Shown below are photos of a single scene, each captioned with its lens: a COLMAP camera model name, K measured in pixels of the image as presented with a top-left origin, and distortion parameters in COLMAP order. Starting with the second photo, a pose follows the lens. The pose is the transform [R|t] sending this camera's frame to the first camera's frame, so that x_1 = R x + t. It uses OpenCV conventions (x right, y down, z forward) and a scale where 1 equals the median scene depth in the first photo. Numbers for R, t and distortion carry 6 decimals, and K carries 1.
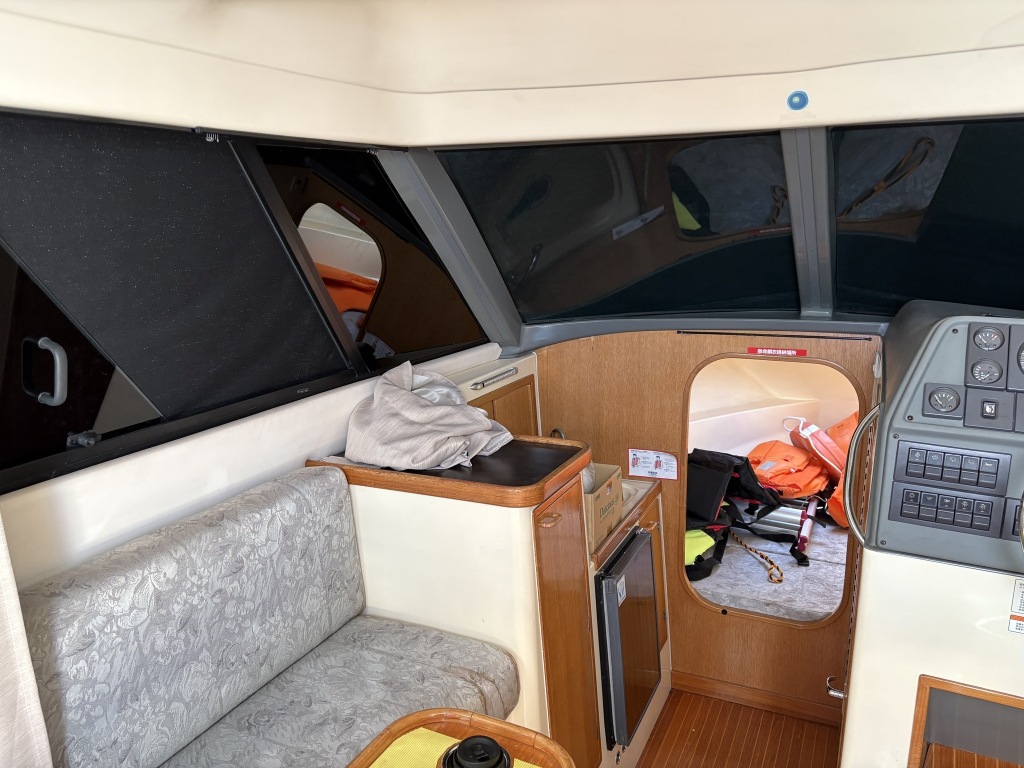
lens RADIAL K [[763.2, 0, 510.3], [0, 763.2, 388.8], [0, 0, 1]] dist [0.012107, 0.003172]
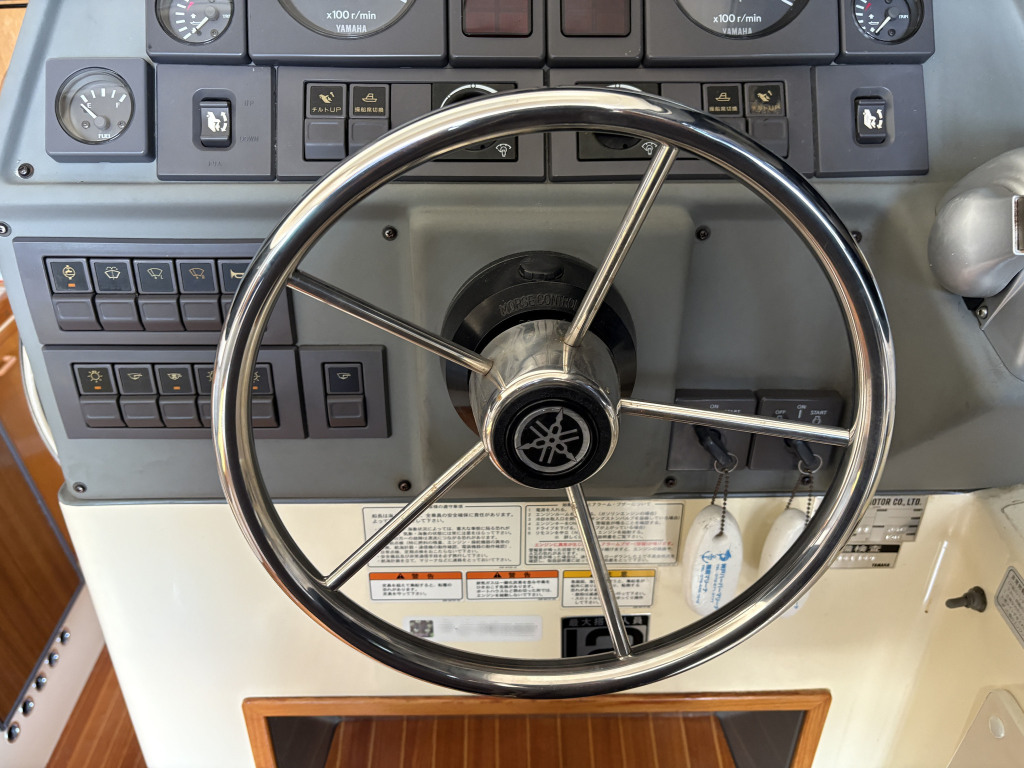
lens RADIAL K [[763.2, 0, 515.1], [0, 763.2, 383.5], [0, 0, 1]] dist [0.012107, 0.003172]
pose [[0.891284, -0.253260, 0.376129, 0.574685], [0.104235, 0.921707, 0.373619, 0.019888], [-0.441303, -0.293794, 0.847901, 0.583221]]
